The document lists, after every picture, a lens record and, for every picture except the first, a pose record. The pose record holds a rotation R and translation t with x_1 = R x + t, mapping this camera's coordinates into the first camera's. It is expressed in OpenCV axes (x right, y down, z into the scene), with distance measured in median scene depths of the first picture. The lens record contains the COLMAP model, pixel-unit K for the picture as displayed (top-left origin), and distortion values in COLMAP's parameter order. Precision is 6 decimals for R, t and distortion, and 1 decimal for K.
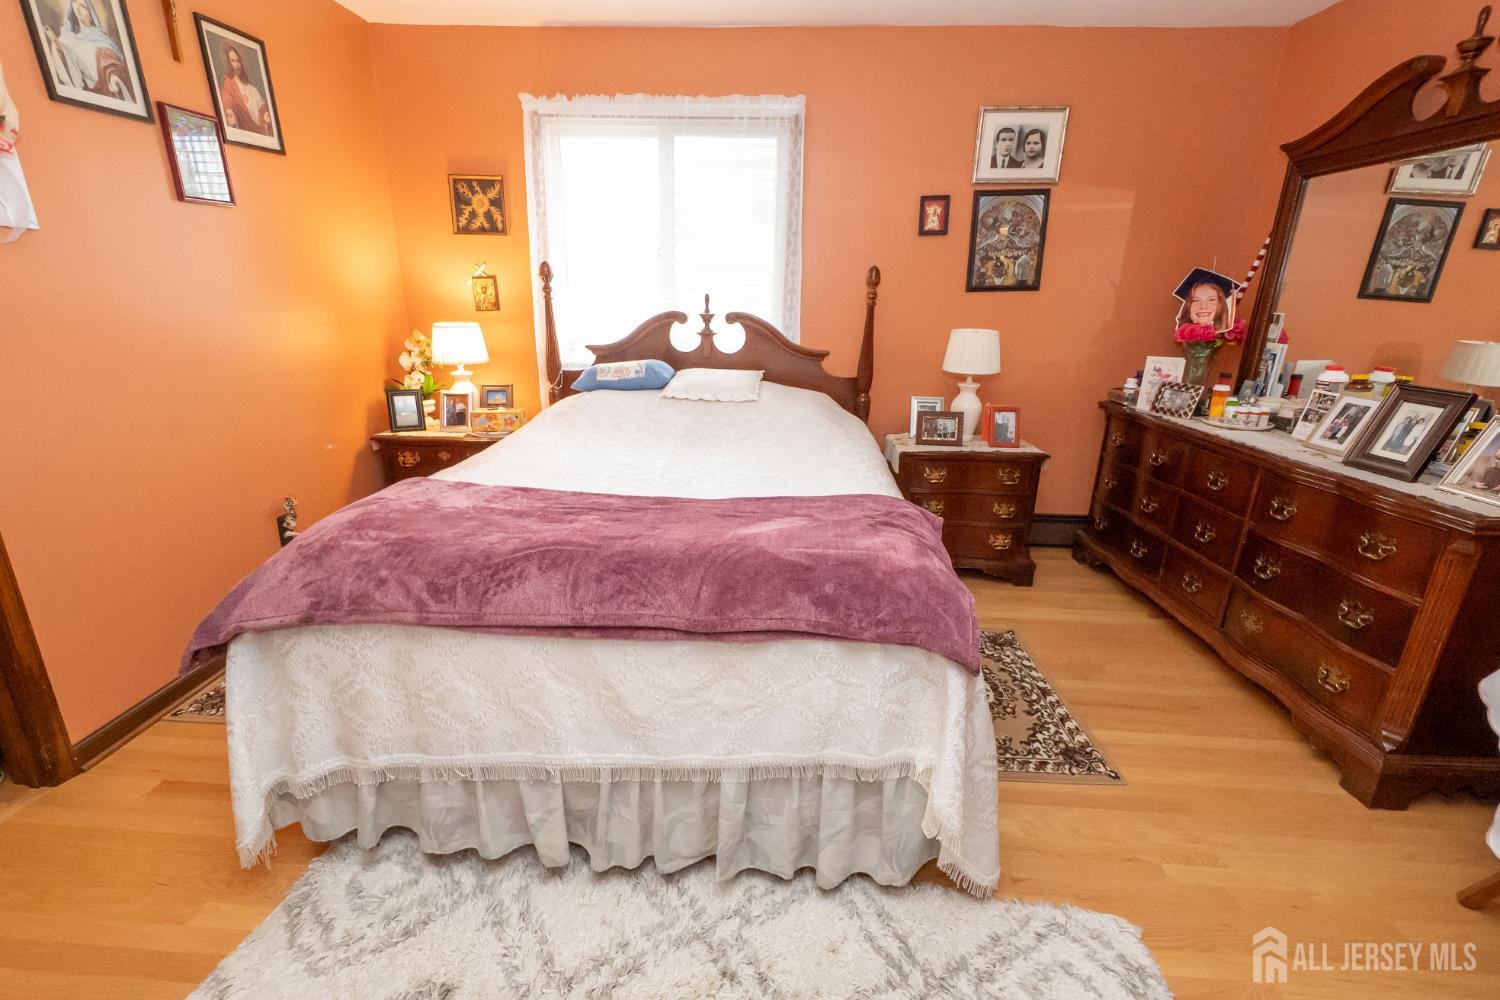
lens RADIAL K [[654.1, 0, 738.7], [0, 654.1, 496.3], [0, 0, 1]] dist [0.001543, -0.002711]
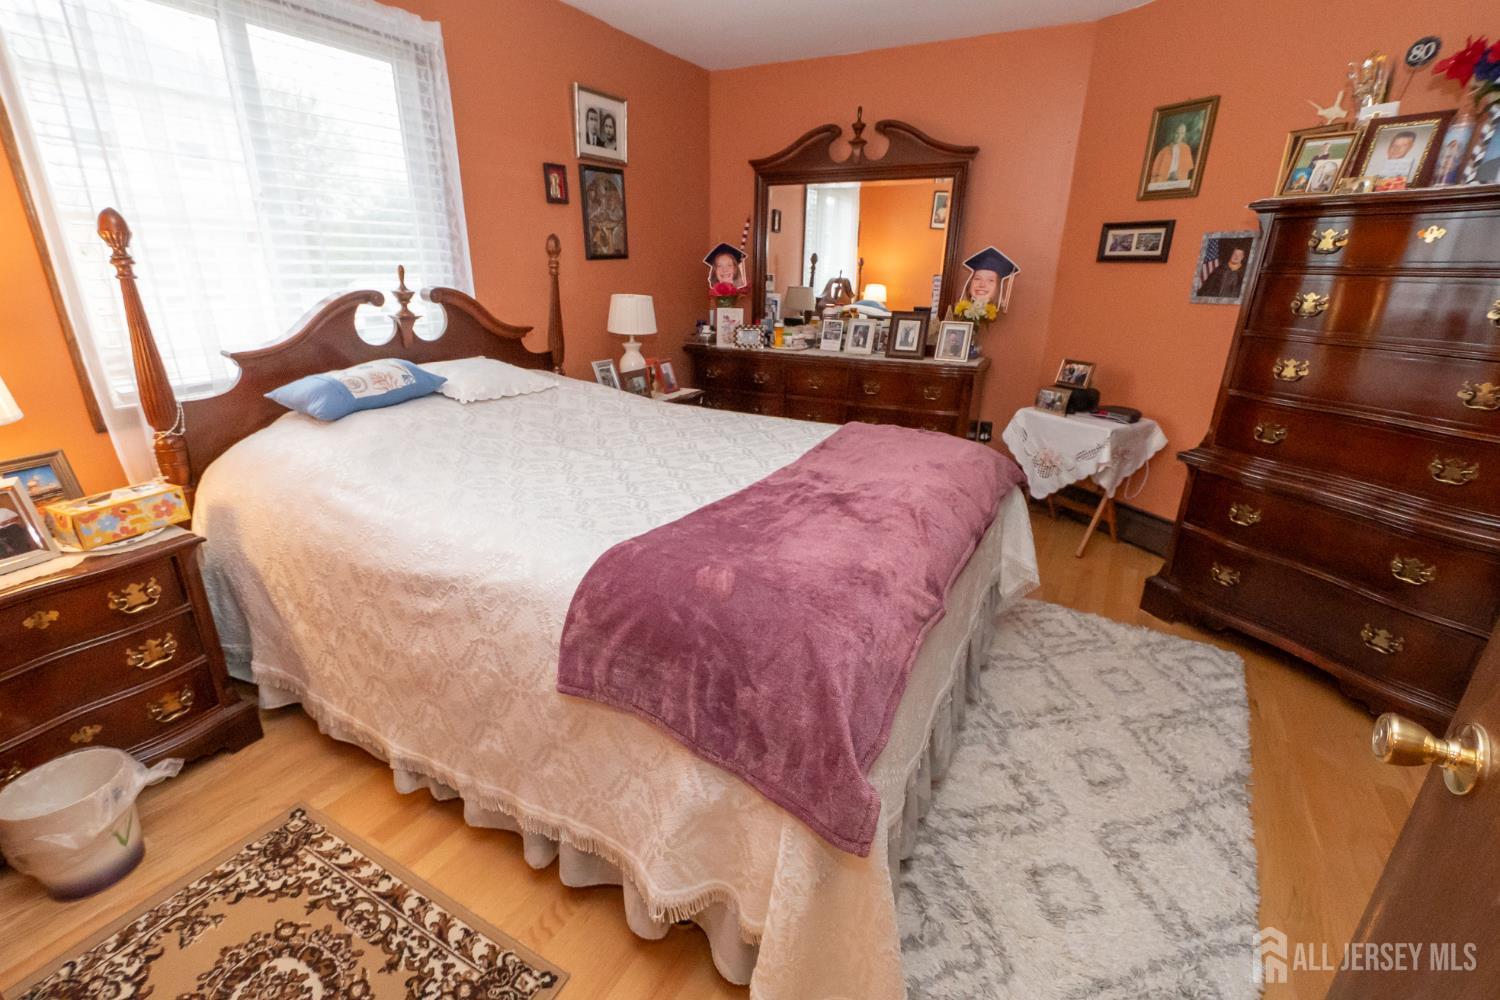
lens RADIAL K [[654.1, 0, 738.7], [0, 654.1, 496.3], [0, 0, 1]] dist [0.001543, -0.002711]
pose [[0.439051, -0.309797, 0.843362, -0.606868], [0.262207, 0.941991, 0.209523, -0.114978], [-0.859349, 0.129144, 0.494813, 0.328279]]
